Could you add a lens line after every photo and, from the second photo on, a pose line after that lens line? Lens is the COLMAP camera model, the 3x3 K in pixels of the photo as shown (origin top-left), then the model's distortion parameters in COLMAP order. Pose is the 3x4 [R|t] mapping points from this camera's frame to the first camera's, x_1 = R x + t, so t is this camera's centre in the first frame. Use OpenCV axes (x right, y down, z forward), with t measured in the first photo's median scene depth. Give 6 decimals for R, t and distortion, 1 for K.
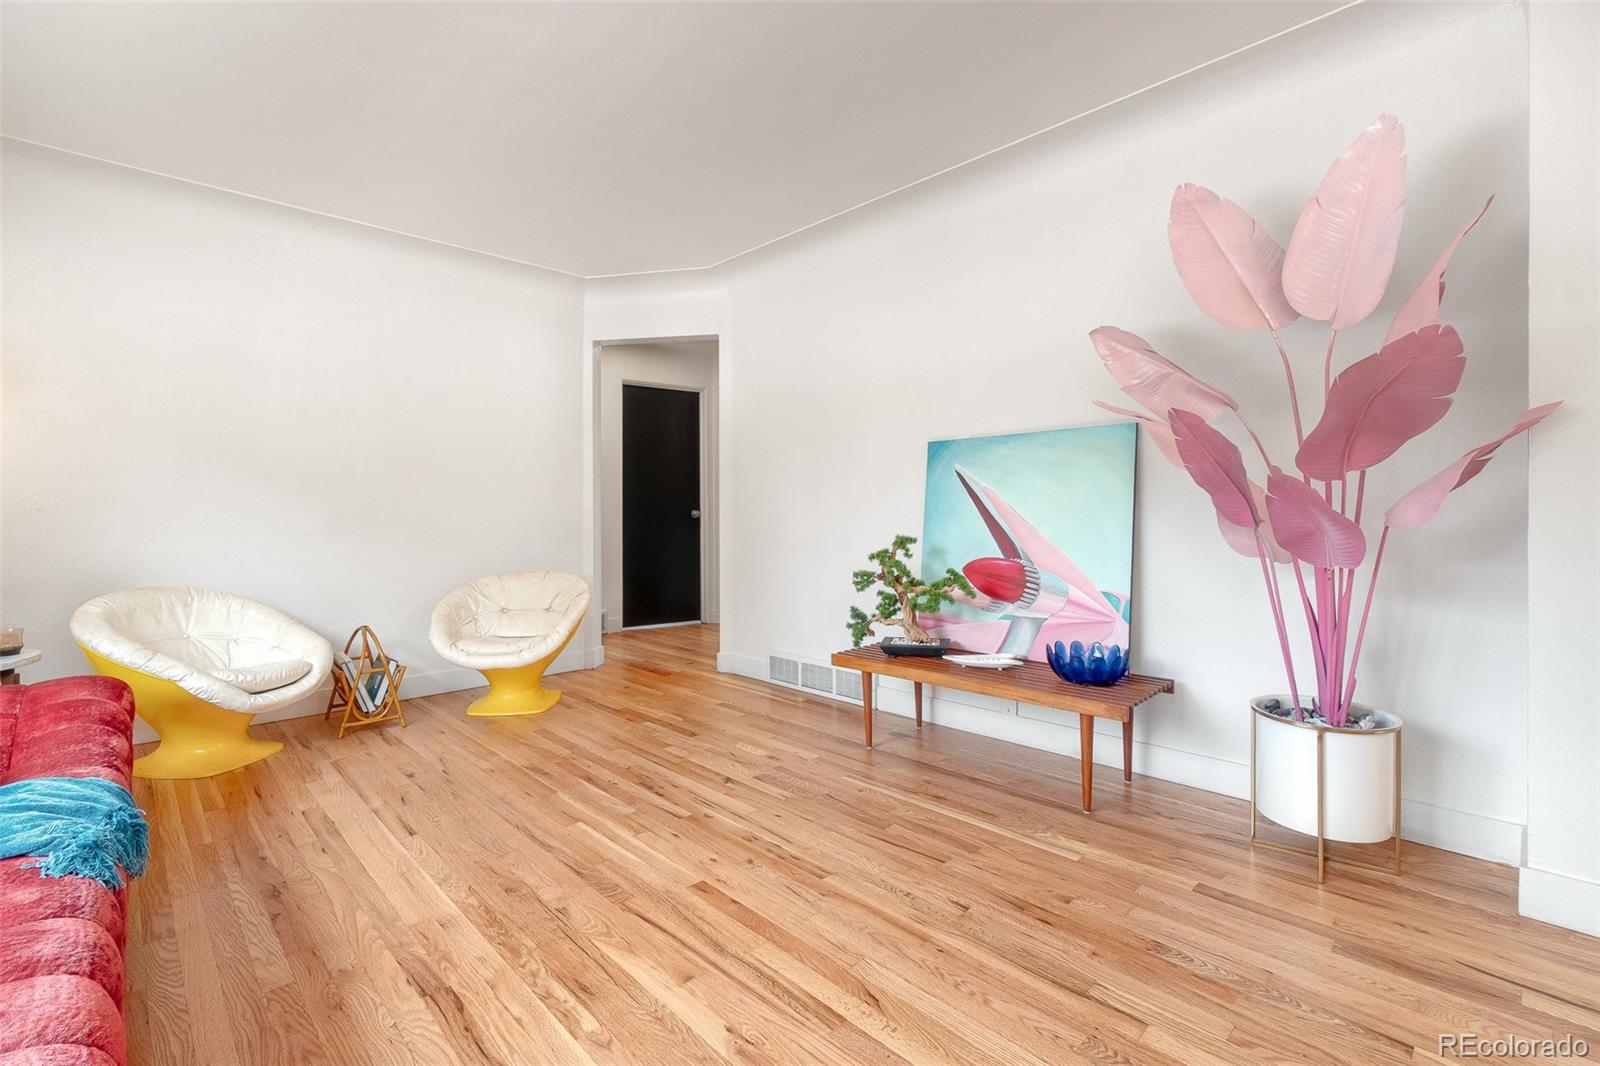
lens RADIAL K [[727.2, 0, 769.8], [0, 727.2, 511.9], [0, 0, 1]] dist [-0.002783, -0.000315]
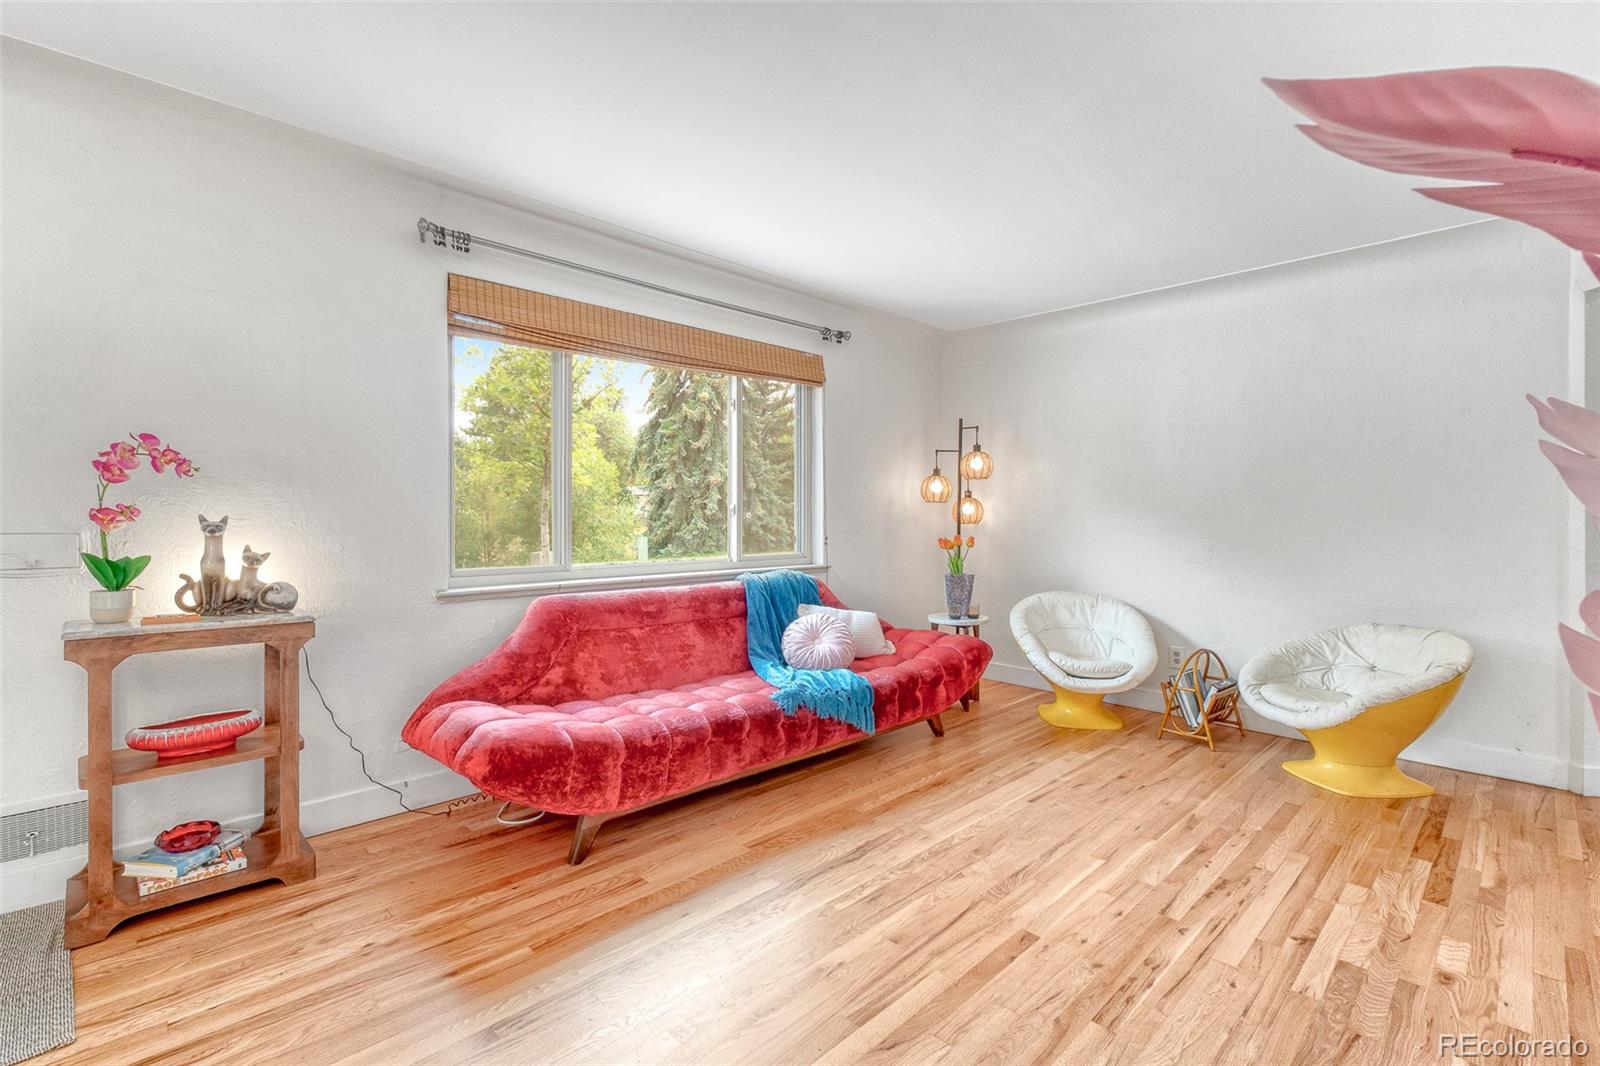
lens RADIAL K [[694.3, 0, 768.7], [0, 694.3, 519.0], [0, 0, 1]] dist [-0.001726, -0.000962]
pose [[-0.007008, 0.008803, -0.999937, 0.634424], [-0.001199, 0.999960, 0.008812, -0.061544], [0.999975, 0.001261, -0.006997, 0.455336]]
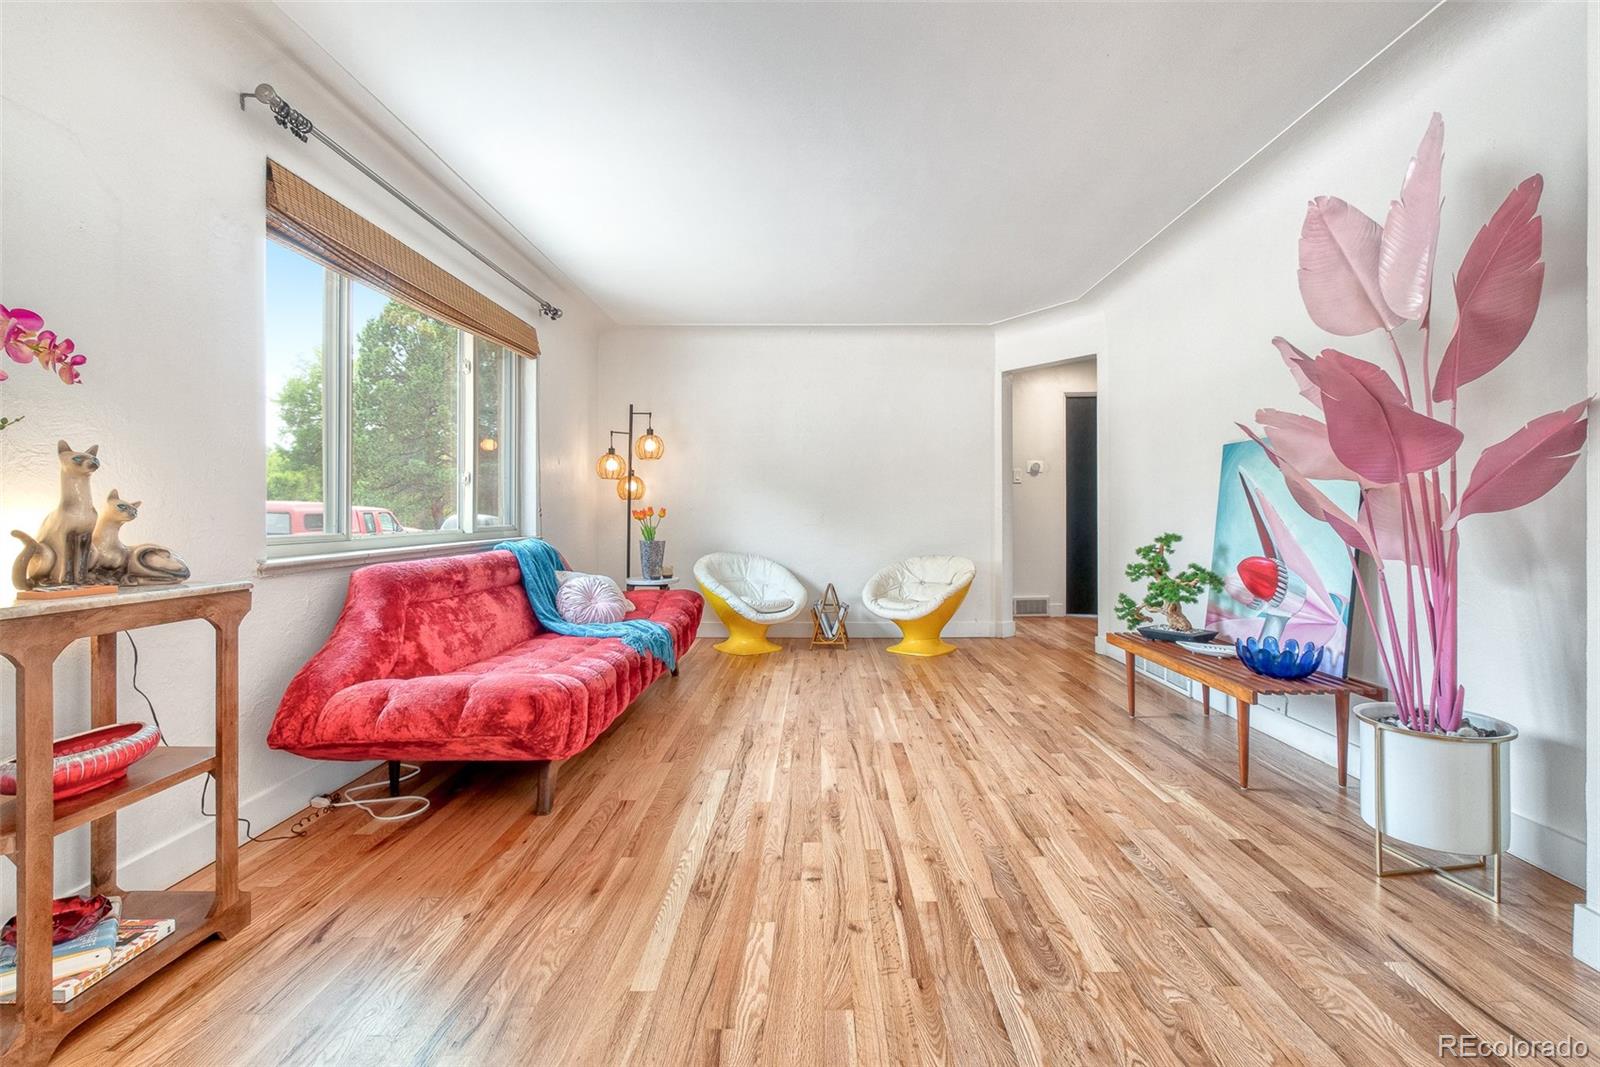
lens RADIAL K [[727.2, 0, 769.8], [0, 727.2, 512.4], [0, 0, 1]] dist [-0.002783, -0.000315]
pose [[0.691257, 0.003823, -0.722599, 0.624449], [-0.001211, 0.999991, 0.004133, -0.003582], [0.722608, -0.001982, 0.691255, -0.227681]]
